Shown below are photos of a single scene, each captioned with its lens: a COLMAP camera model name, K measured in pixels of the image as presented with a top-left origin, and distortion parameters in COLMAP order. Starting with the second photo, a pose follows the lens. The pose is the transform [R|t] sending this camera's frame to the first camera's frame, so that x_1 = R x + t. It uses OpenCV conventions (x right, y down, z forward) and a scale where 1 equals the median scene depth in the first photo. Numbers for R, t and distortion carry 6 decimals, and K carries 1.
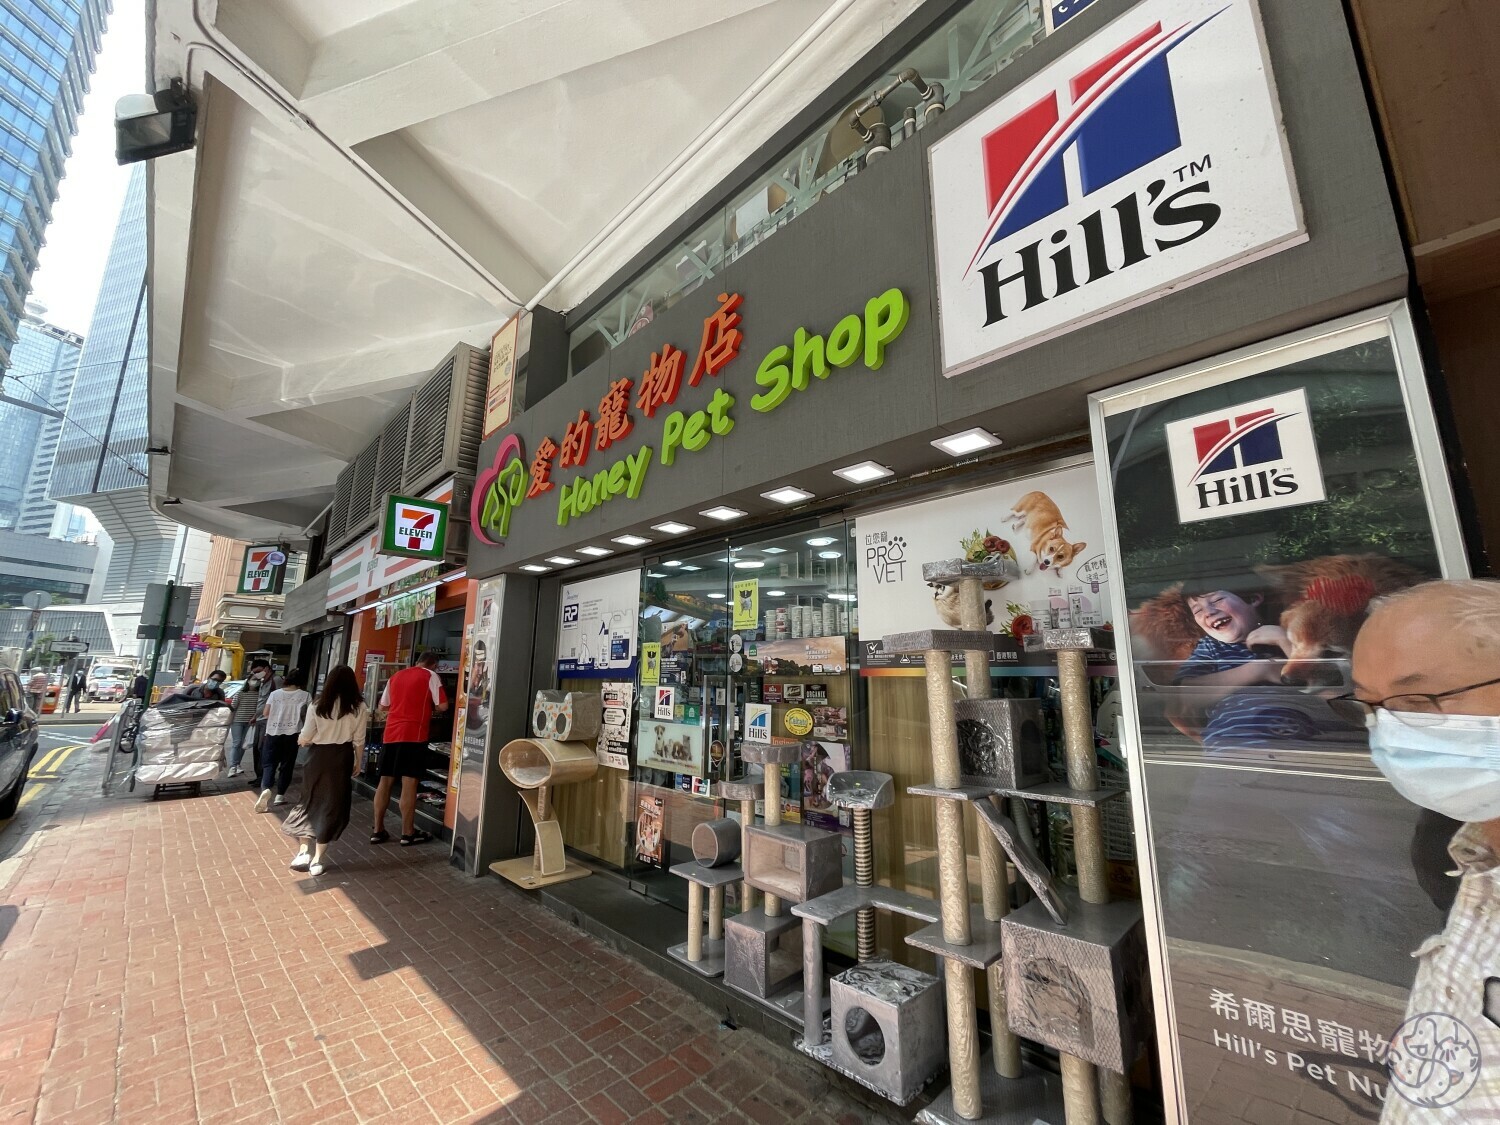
lens RADIAL K [[599.3, 0, 748.6], [0, 599.3, 559.1], [0, 0, 1]] dist [-0.015188, 0.001561]
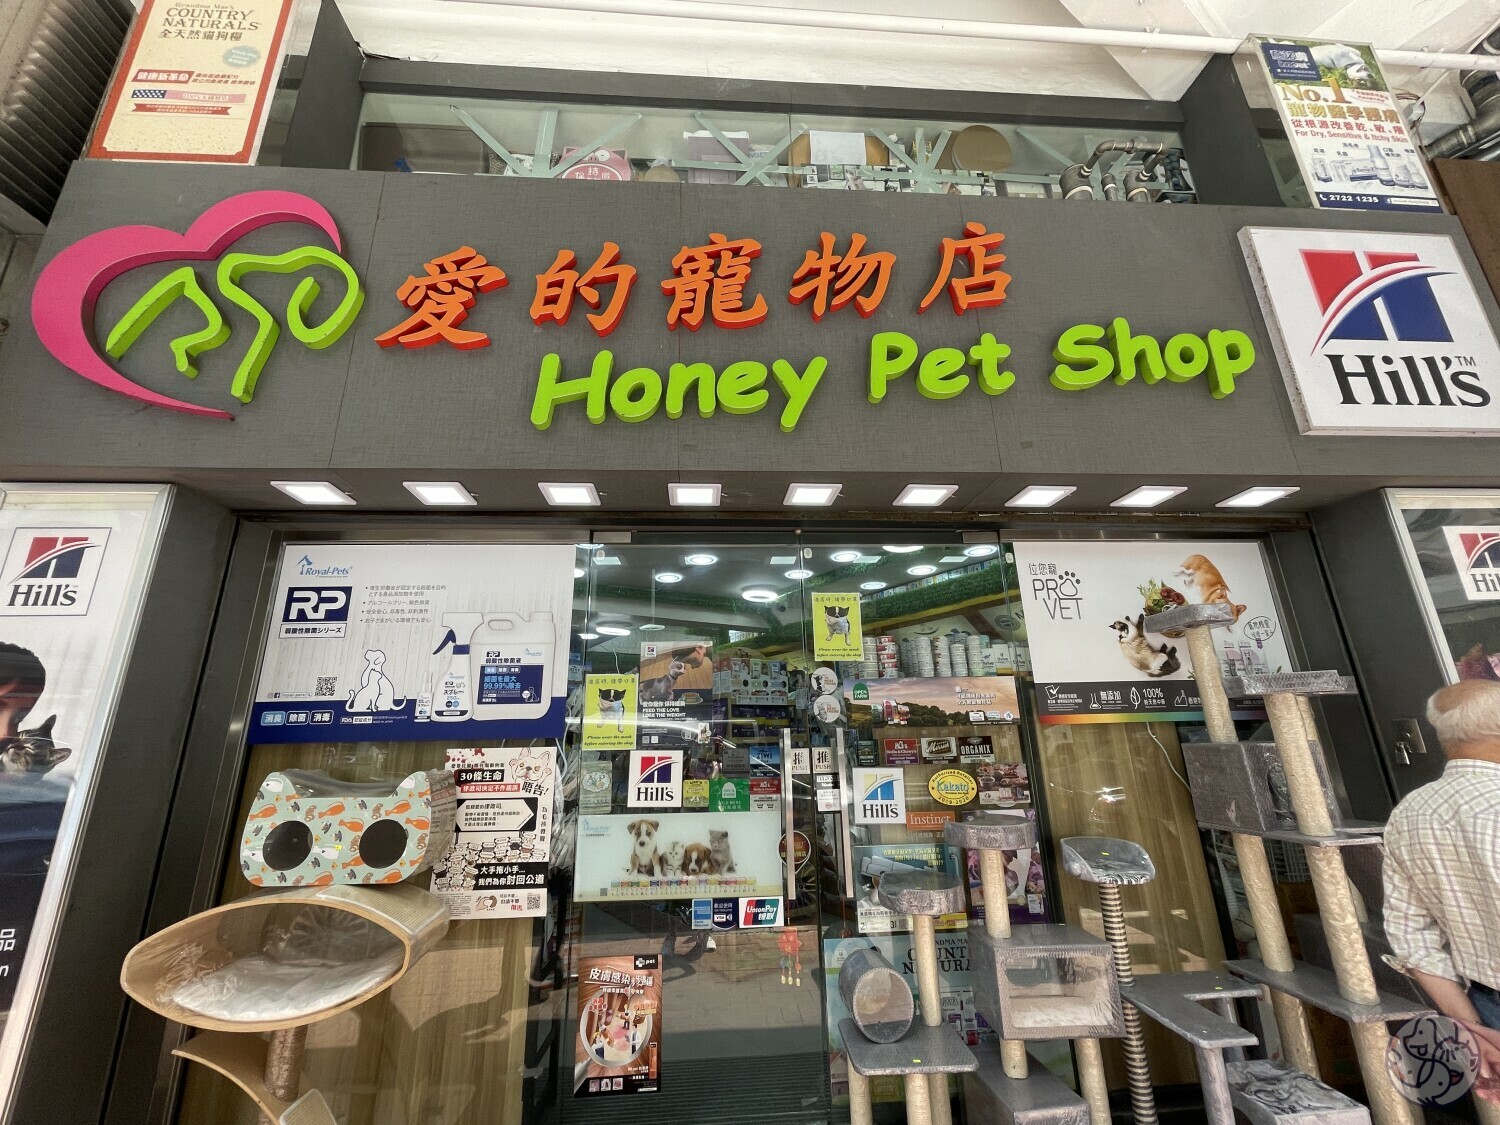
lens RADIAL K [[599.3, 0, 748.9], [0, 599.3, 562.7], [0, 0, 1]] dist [-0.015188, 0.001561]
pose [[0.653230, 0.191454, 0.732554, -0.691995], [-0.127304, 0.981502, -0.142998, 0.132095], [-0.746381, 0.000154, 0.665519, 0.683872]]
